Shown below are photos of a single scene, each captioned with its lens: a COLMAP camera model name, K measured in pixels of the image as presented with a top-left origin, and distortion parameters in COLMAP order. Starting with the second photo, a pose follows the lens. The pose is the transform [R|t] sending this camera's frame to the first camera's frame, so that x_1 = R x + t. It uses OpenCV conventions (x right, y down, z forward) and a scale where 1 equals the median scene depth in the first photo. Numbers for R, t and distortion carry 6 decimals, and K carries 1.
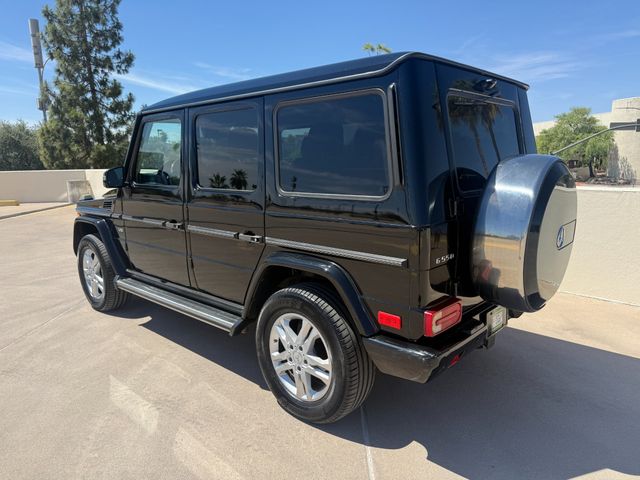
lens RADIAL K [[451.2, 0, 315.9], [0, 451.2, 243.9], [0, 0, 1]] dist [0.026661, -0.037020]
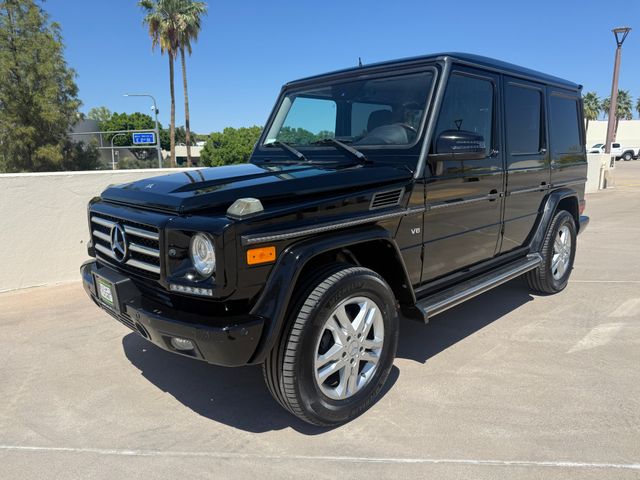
lens RADIAL K [[451.2, 0, 325.0], [0, 451.2, 236.5], [0, 0, 1]] dist [0.026661, -0.037020]
pose [[0.039483, -0.167923, 0.985009, -1.043733], [0.194454, 0.968223, 0.157266, -0.144802], [-0.980117, 0.185329, 0.070882, 1.061352]]
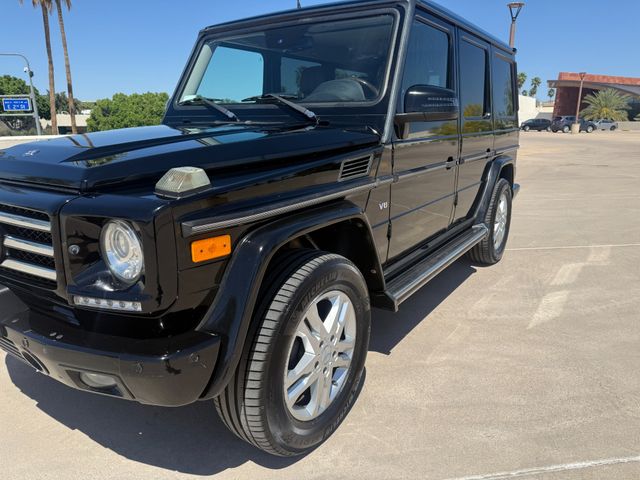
lens RADIAL K [[451.2, 0, 324.6], [0, 451.2, 235.1], [0, 0, 1]] dist [0.026661, -0.037020]
pose [[-0.166372, -0.222446, 0.960645, -0.925575], [0.188590, 0.949060, 0.252425, -0.142821], [-0.967861, 0.223164, -0.115946, 1.116326]]
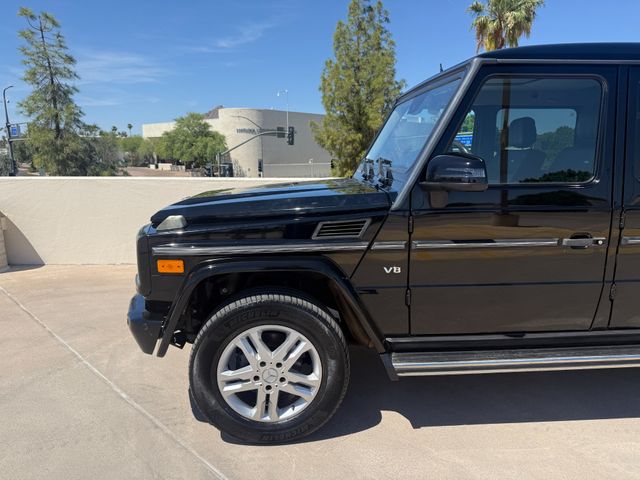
lens RADIAL K [[451.2, 0, 320.3], [0, 451.2, 245.3], [0, 0, 1]] dist [0.026661, -0.037020]
pose [[0.678922, -0.128002, 0.722966, -0.862625], [0.126645, 0.990343, 0.056412, -0.099852], [-0.723205, 0.053260, 0.688577, 0.676156]]
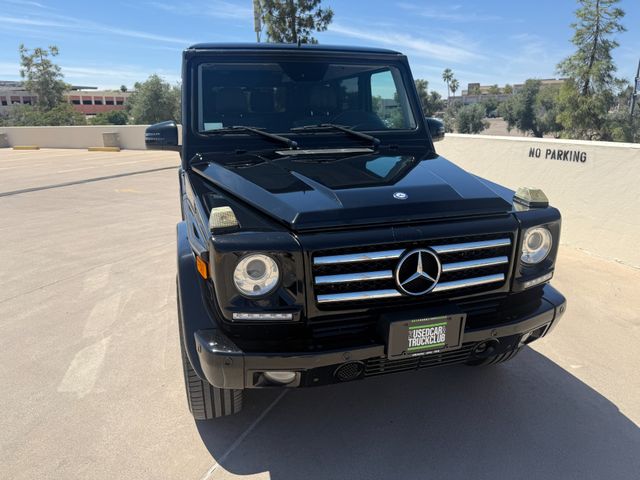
lens RADIAL K [[451.2, 0, 313.7], [0, 451.2, 245.5], [0, 0, 1]] dist [0.026661, -0.037020]
pose [[0.901073, 0.117223, -0.417523, 0.328707], [-0.075600, 0.990492, 0.114933, -0.001366], [0.427027, -0.071999, 0.901368, 0.017568]]
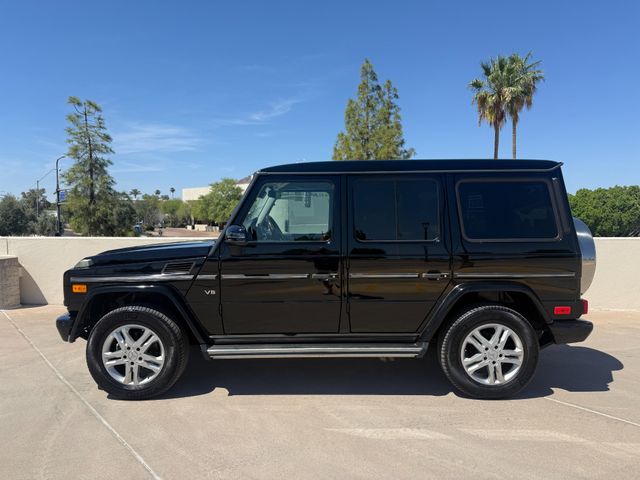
lens RADIAL K [[451.2, 0, 322.7], [0, 451.2, 241.4], [0, 0, 1]] dist [0.026661, -0.037020]
pose [[0.728656, -0.023114, 0.684490, -0.870211], [0.117790, 0.988768, -0.092001, -0.021524], [-0.674675, 0.147663, 0.723194, 0.167782]]
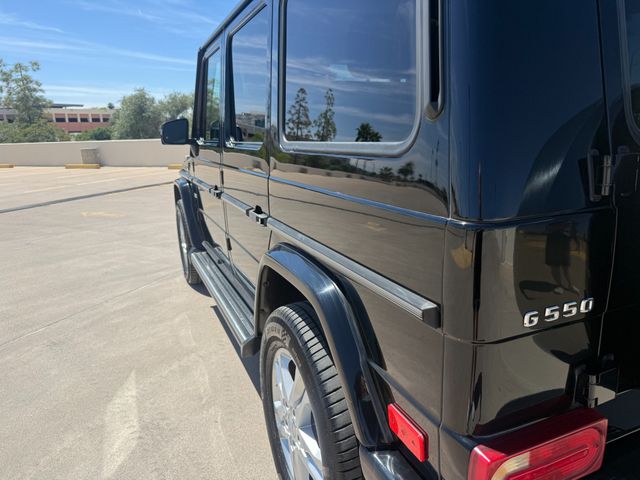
lens RADIAL K [[451.2, 0, 314.1], [0, 451.2, 237.1], [0, 0, 1]] dist [0.026661, -0.037020]
pose [[0.912207, 0.080779, -0.401689, 0.125211], [-0.059960, 0.996137, 0.064156, -0.020797], [0.405319, -0.034438, 0.913526, 0.294846]]
